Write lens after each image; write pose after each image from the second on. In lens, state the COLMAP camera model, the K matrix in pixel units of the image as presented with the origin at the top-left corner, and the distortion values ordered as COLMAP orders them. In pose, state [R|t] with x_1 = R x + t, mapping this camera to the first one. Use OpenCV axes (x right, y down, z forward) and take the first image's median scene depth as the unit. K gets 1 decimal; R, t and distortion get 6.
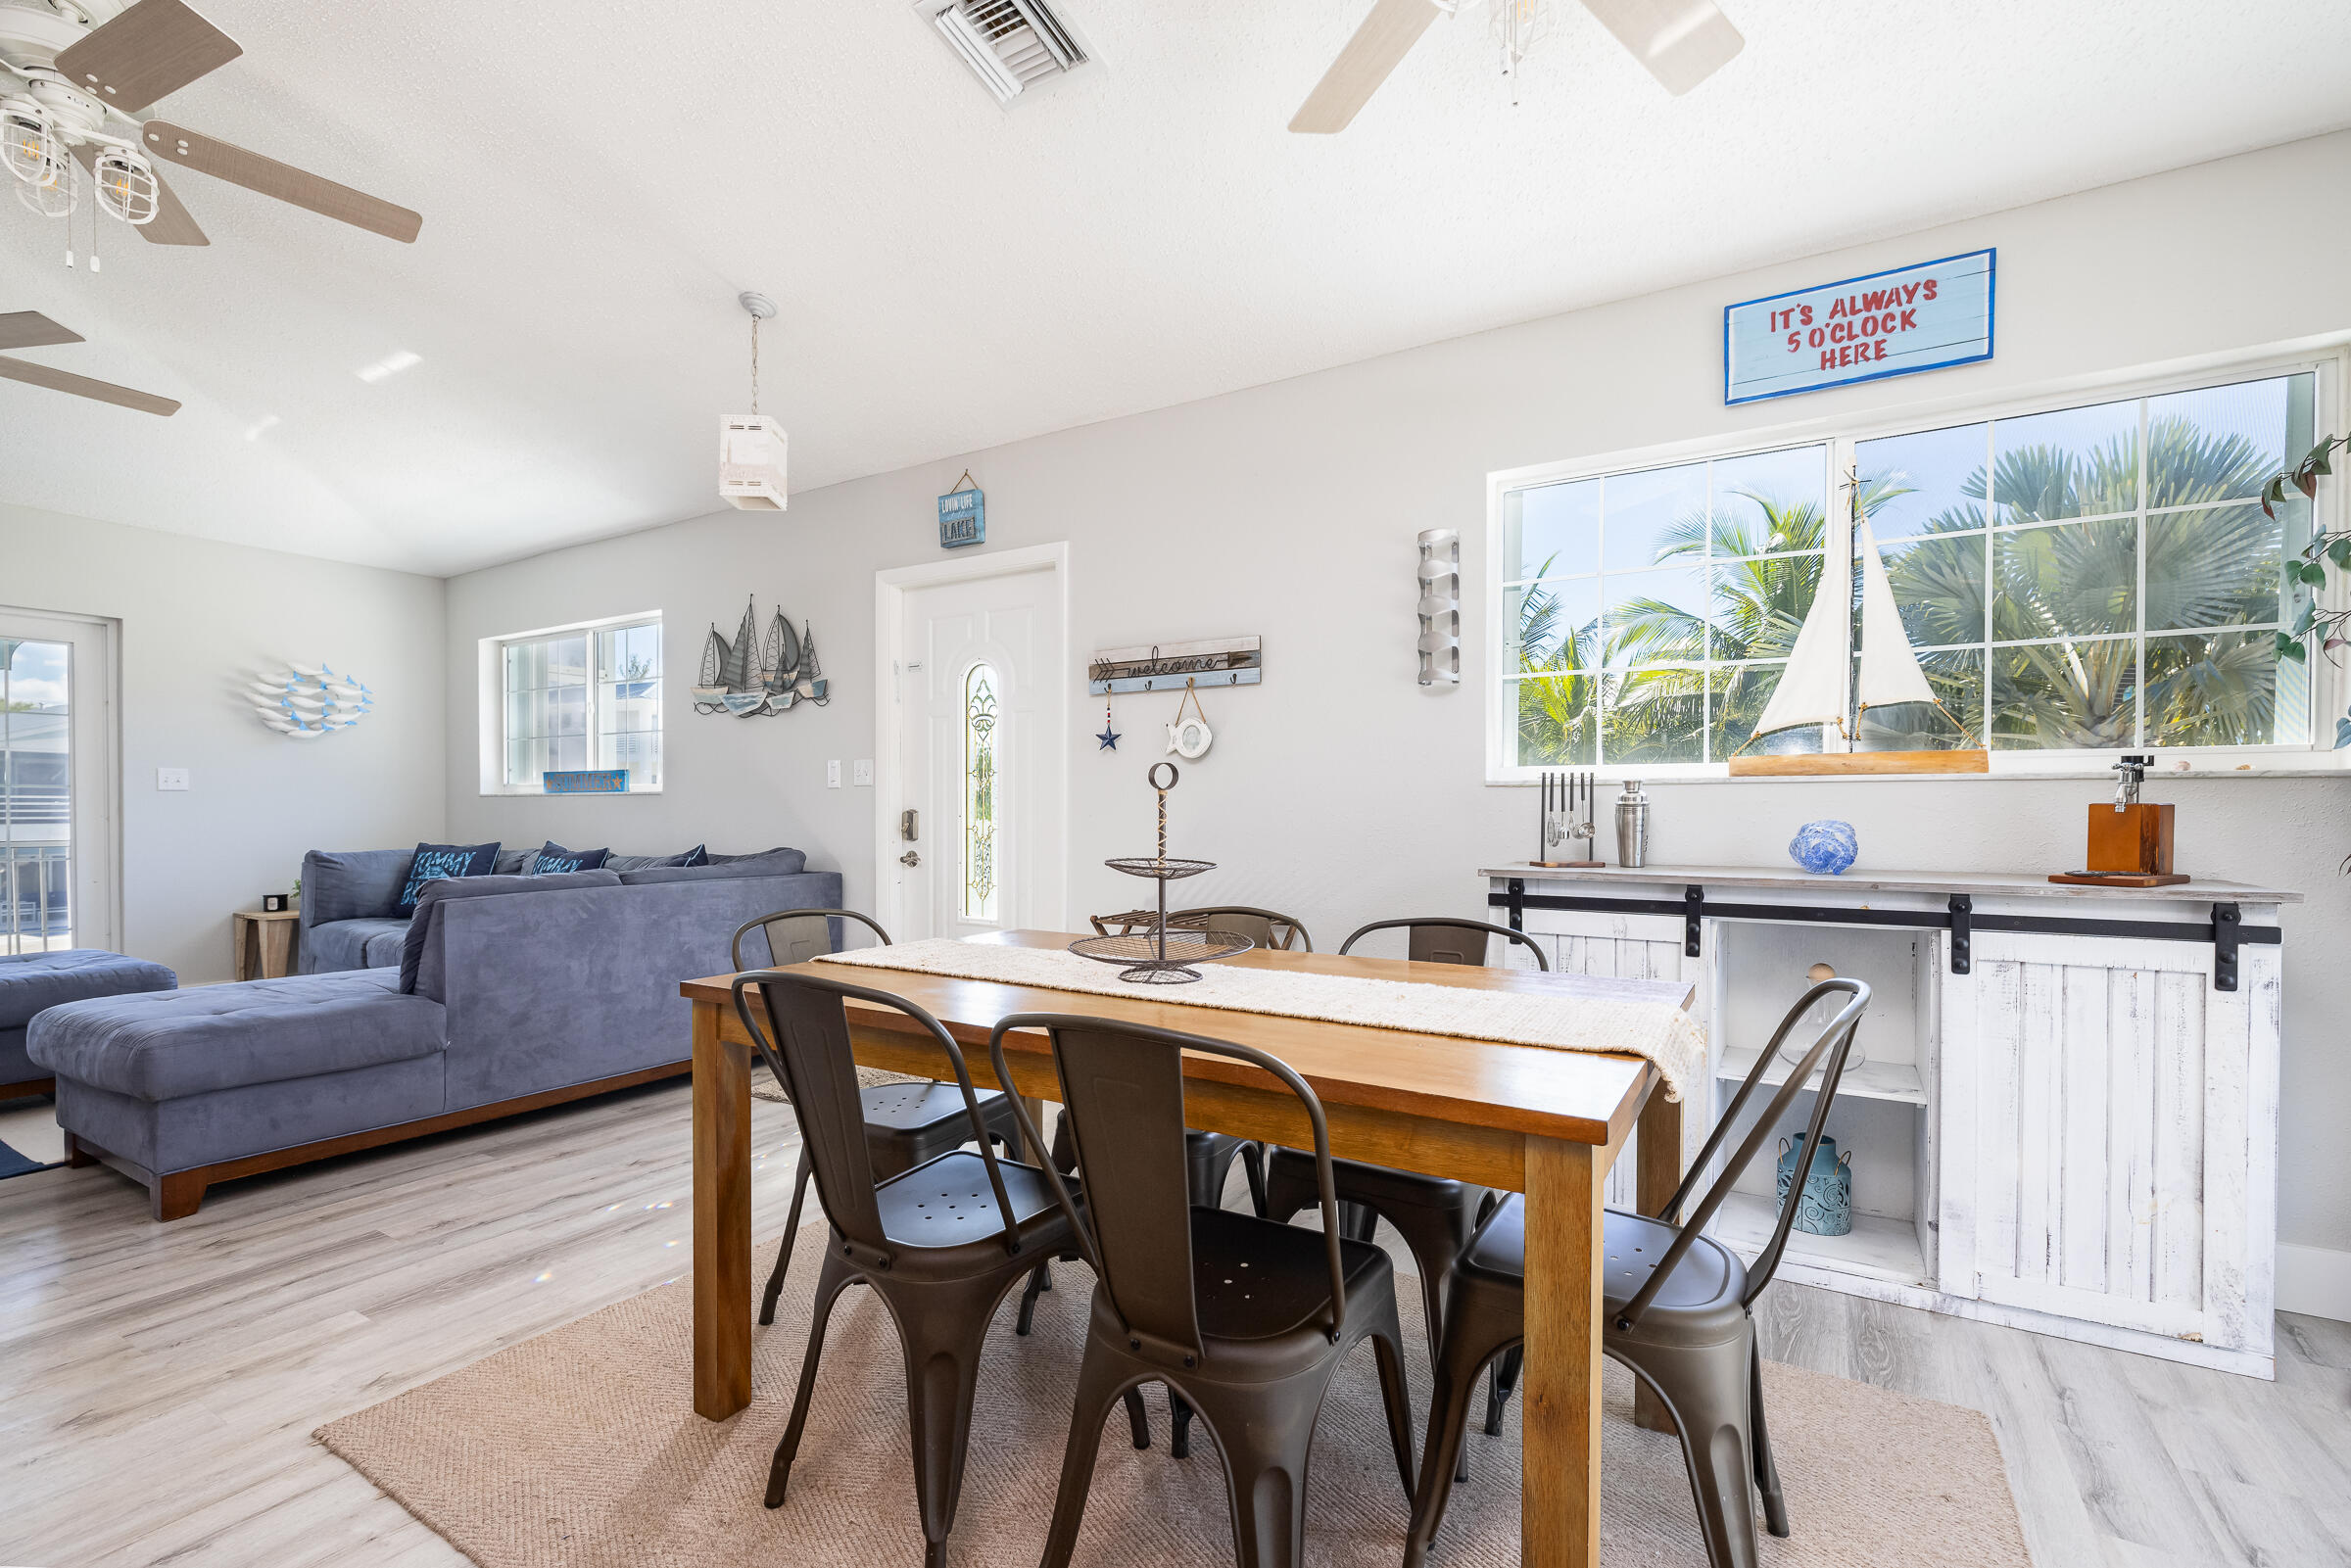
lens RADIAL K [[1027.4, 0, 1182.8], [0, 1027.4, 823.1], [0, 0, 1]] dist [-0.001748, 0.000080]
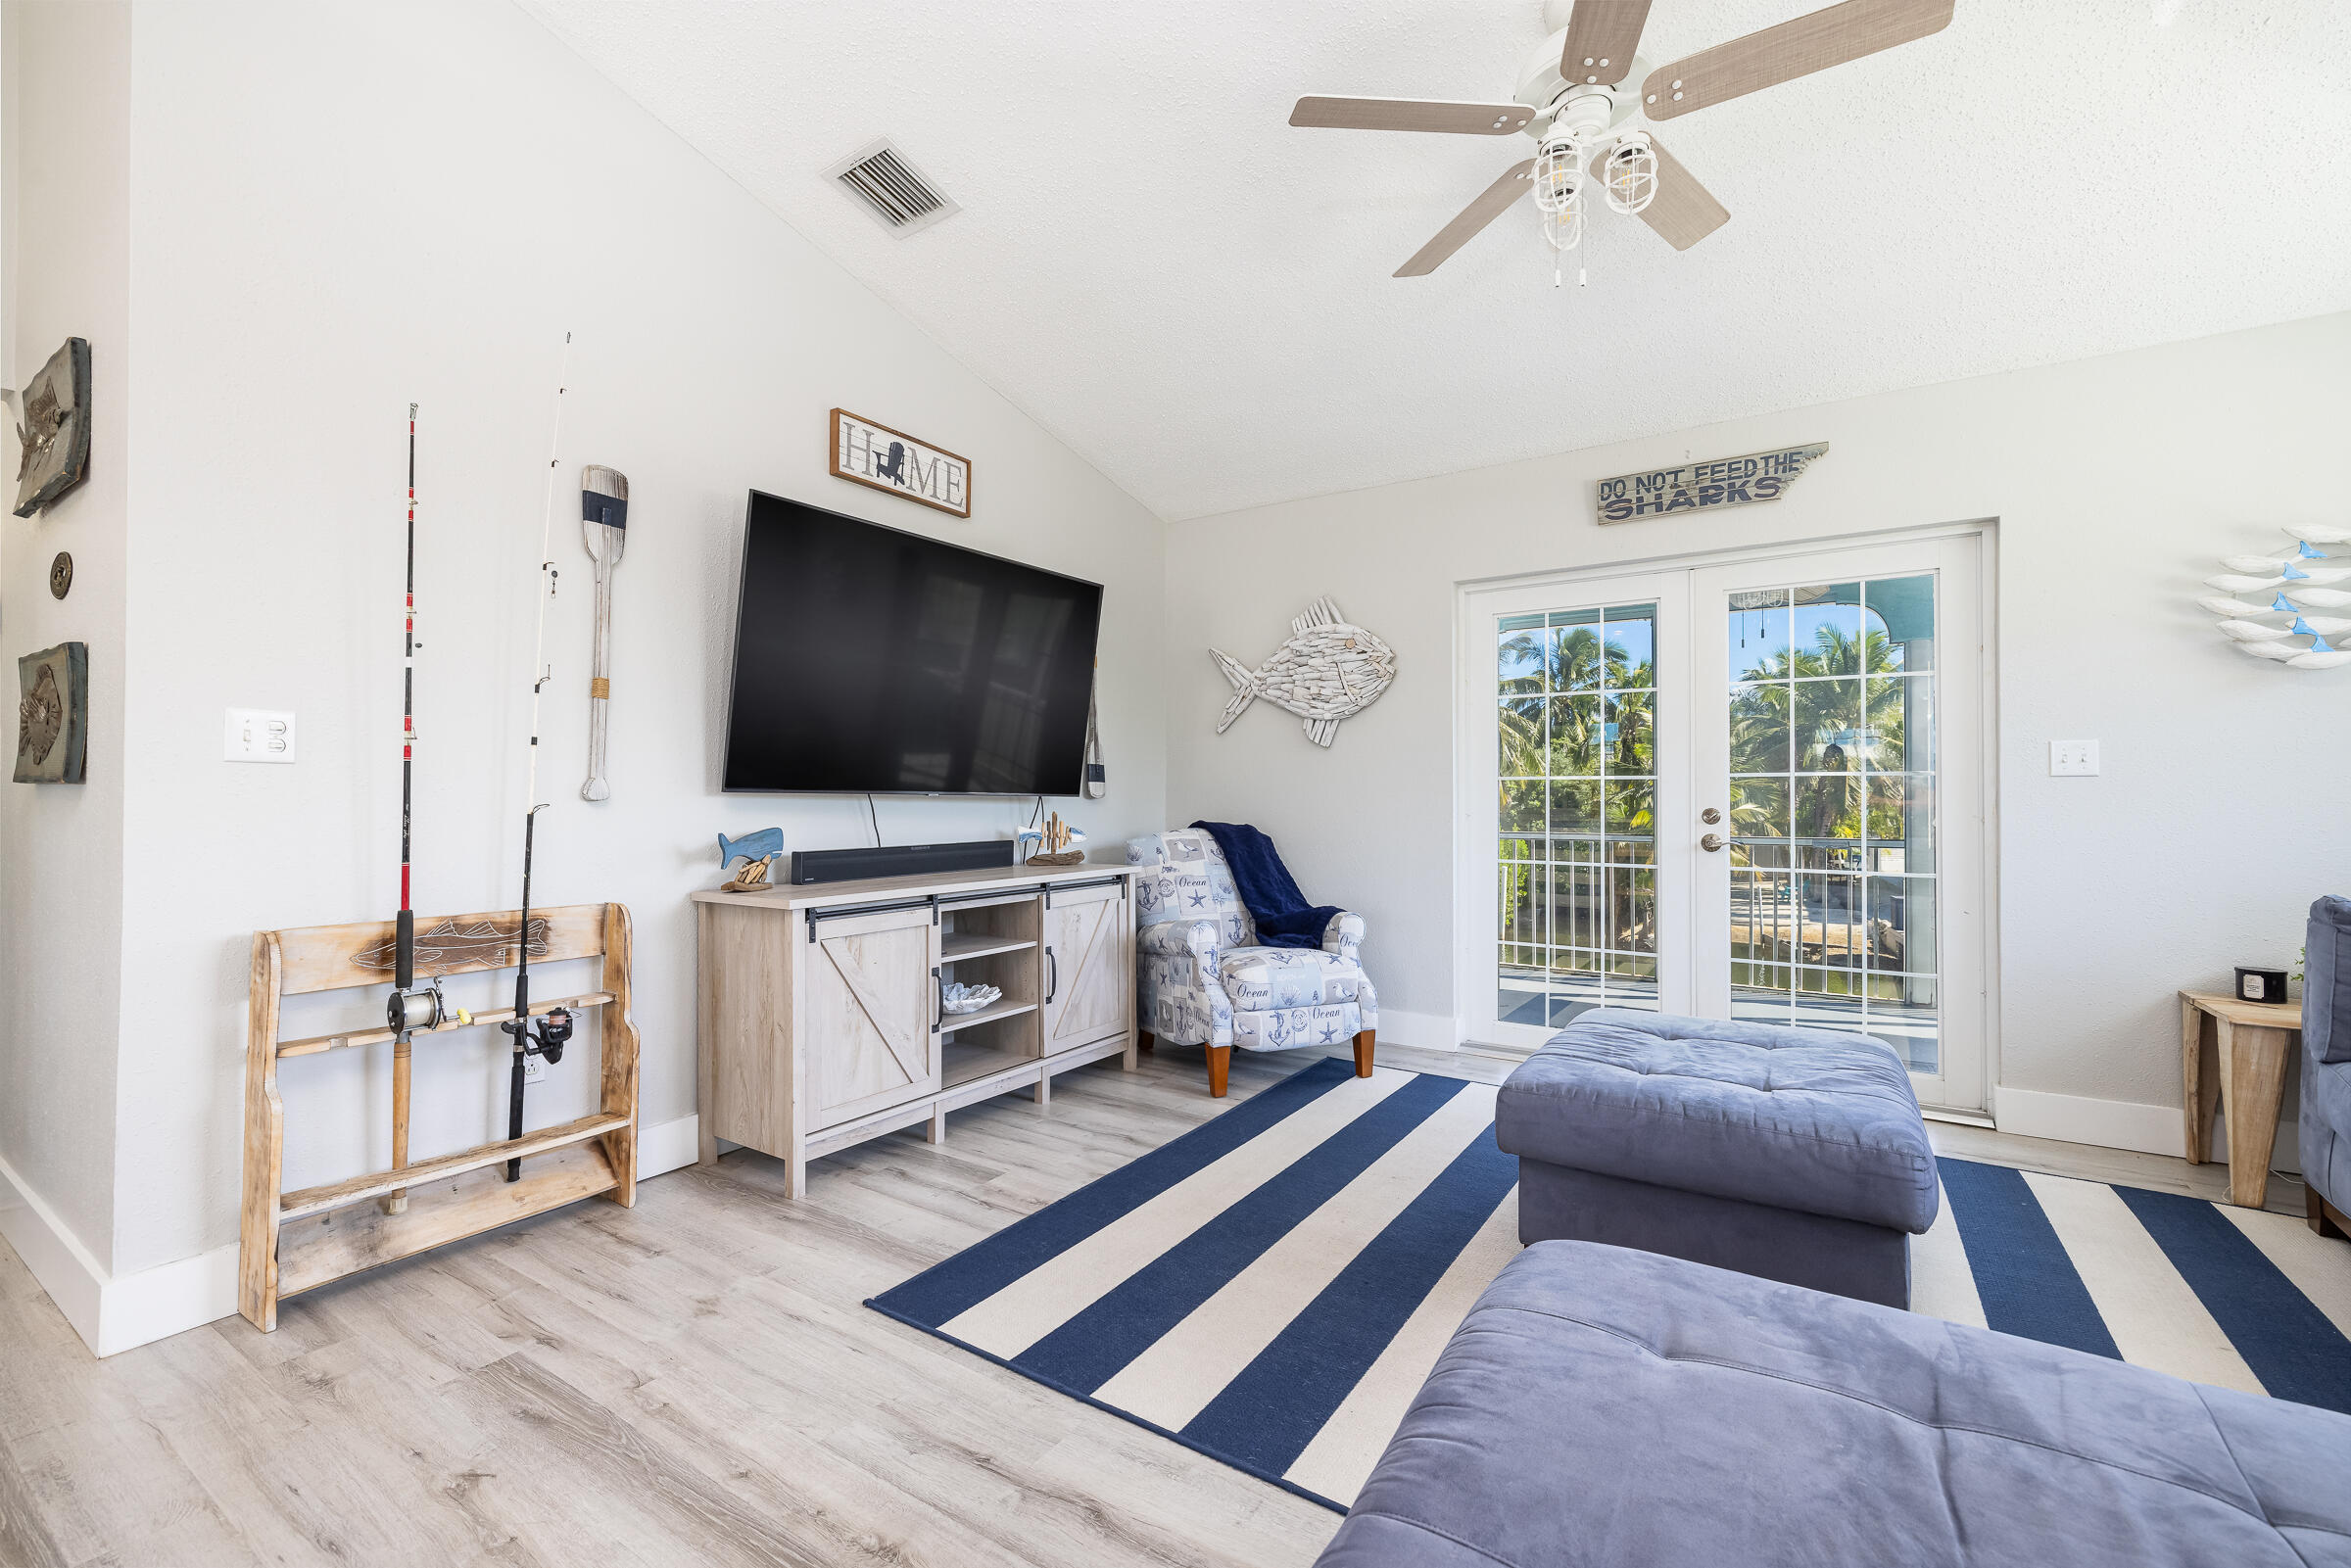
lens RADIAL K [[1005.4, 0, 1168.2], [0, 1005.4, 786.8], [0, 0, 1]] dist [0.001384, 0.000215]
pose [[-0.031799, -0.010213, -0.999442, -0.470453], [-0.011119, 0.999890, -0.009864, -0.017633], [0.999432, 0.010799, -0.031910, 0.615309]]
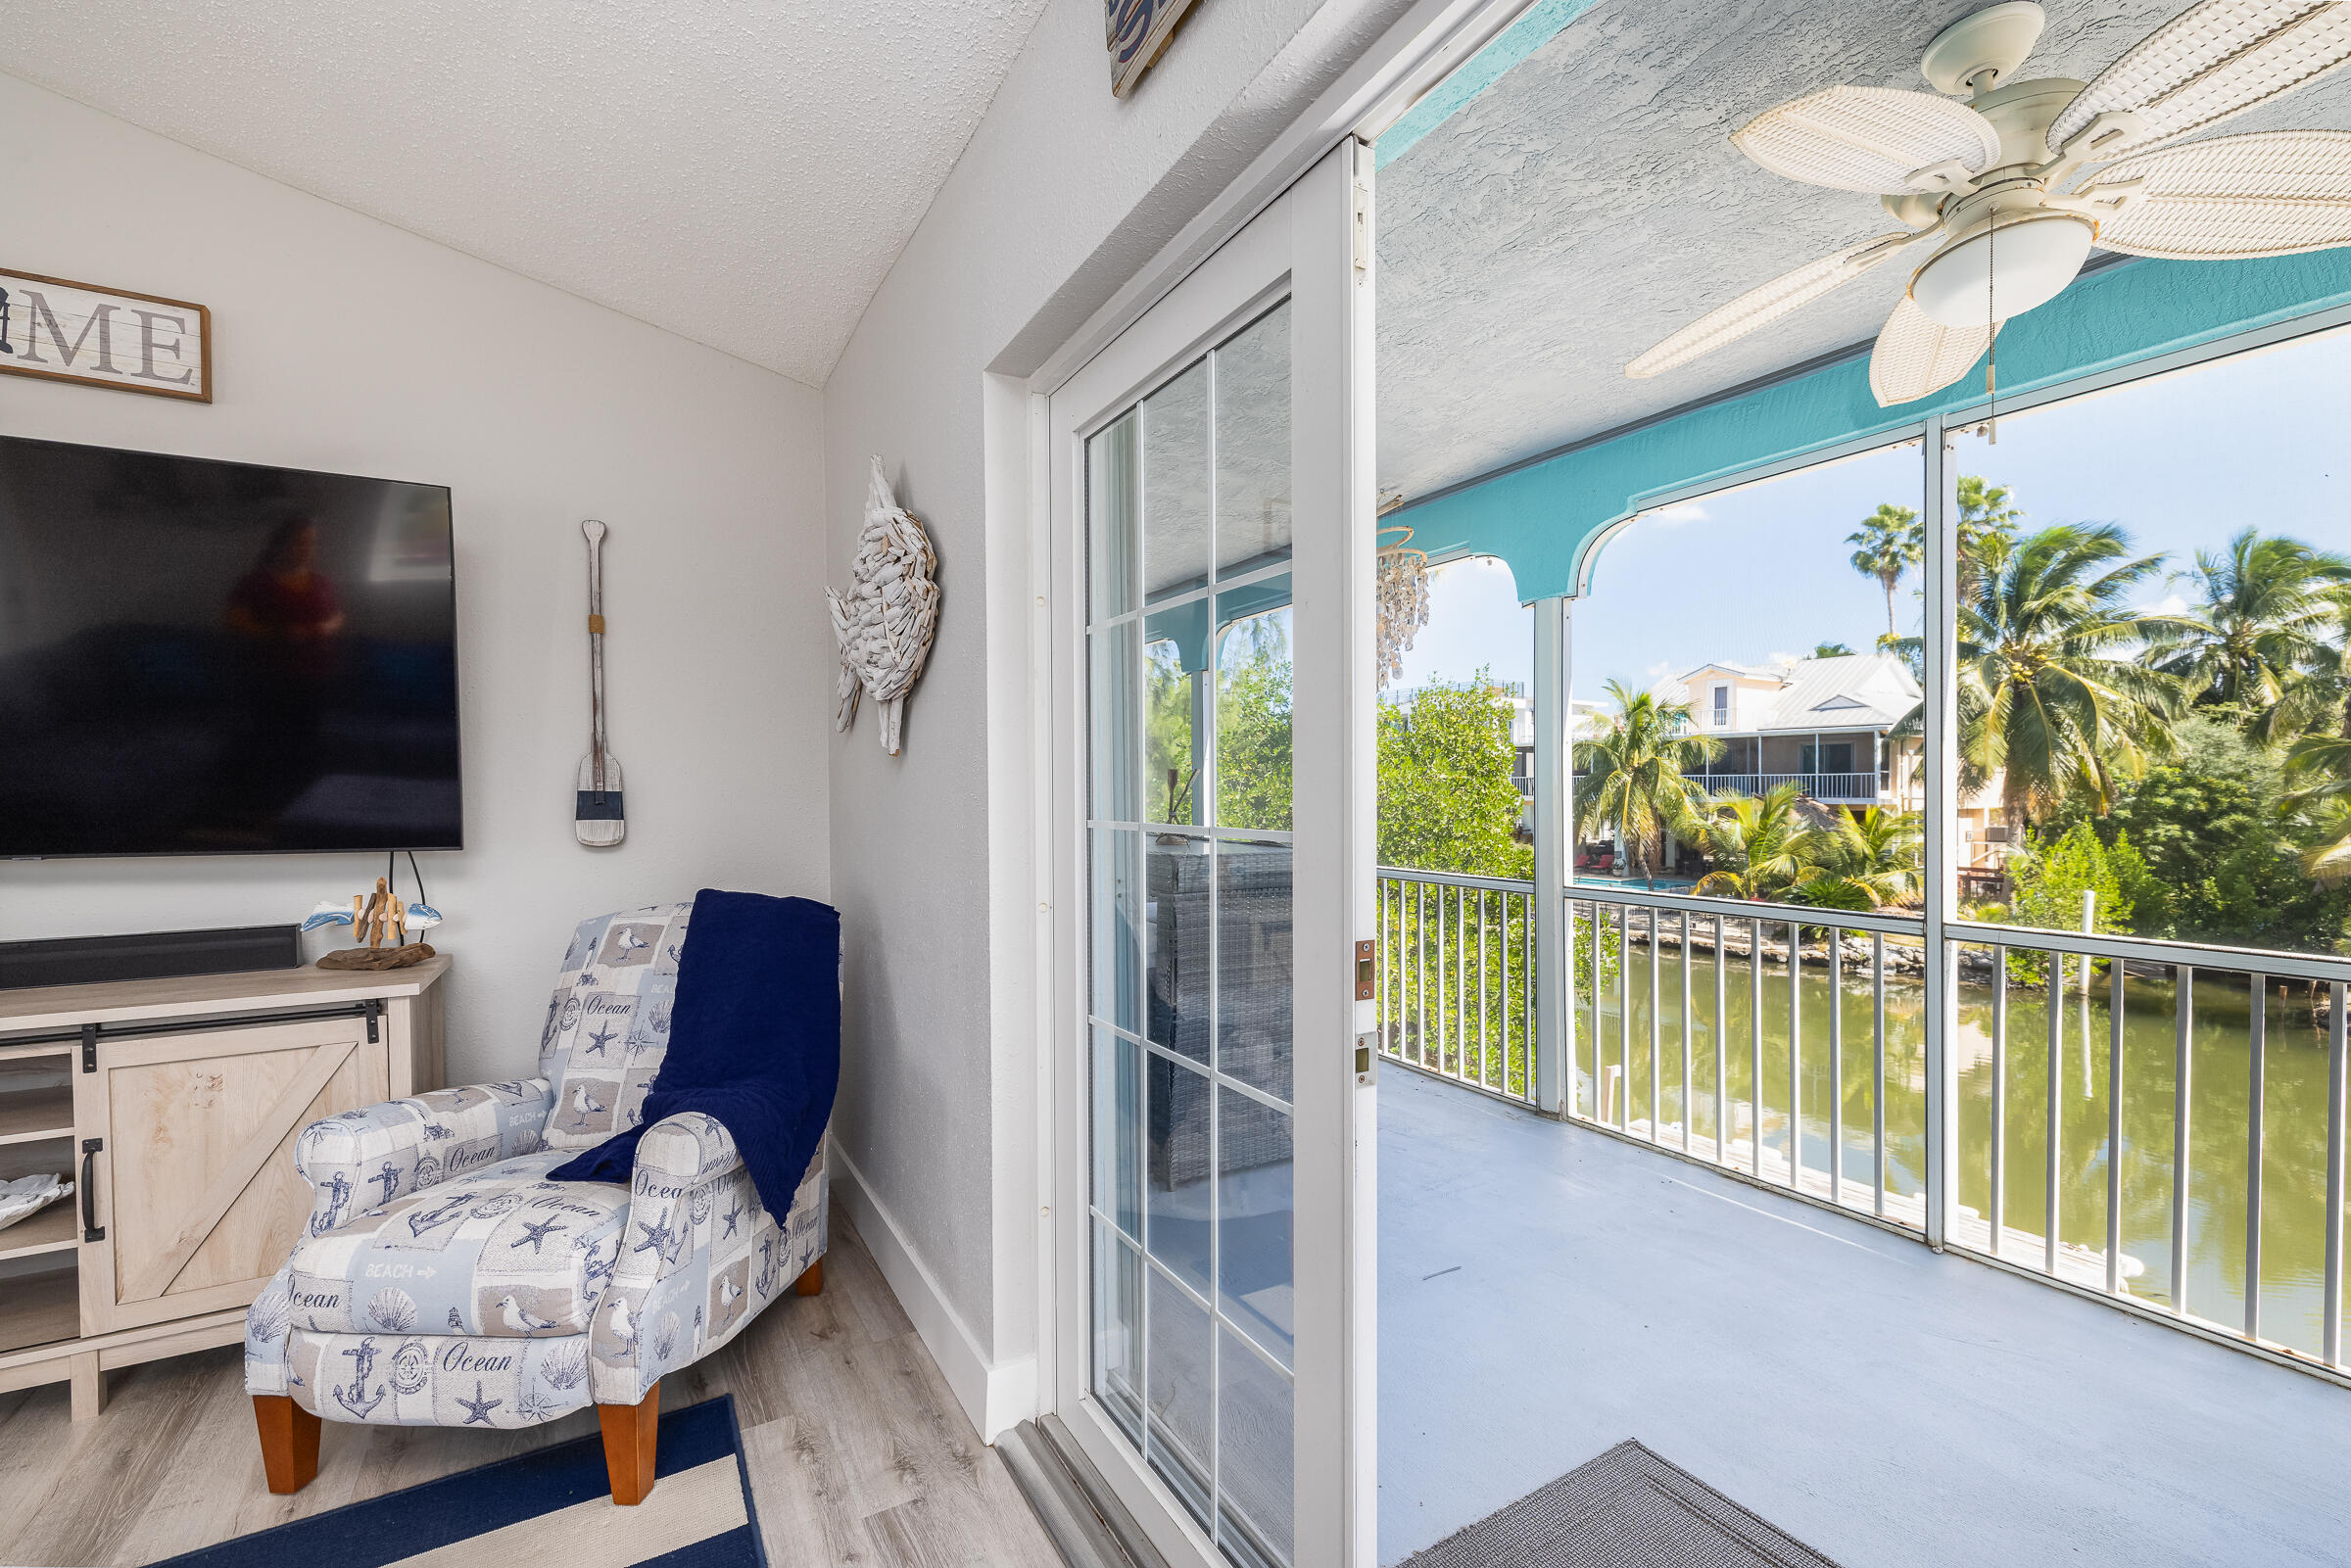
lens RADIAL K [[1000.7, 0, 1179.9], [0, 1000.7, 807.6], [0, 0, 1]] dist [0.000952, 0.000172]
pose [[-0.467763, 0.019905, -0.883630, -1.131665], [-0.004100, 0.999687, 0.024690, -0.058279], [0.883845, 0.015172, -0.467535, 1.147190]]
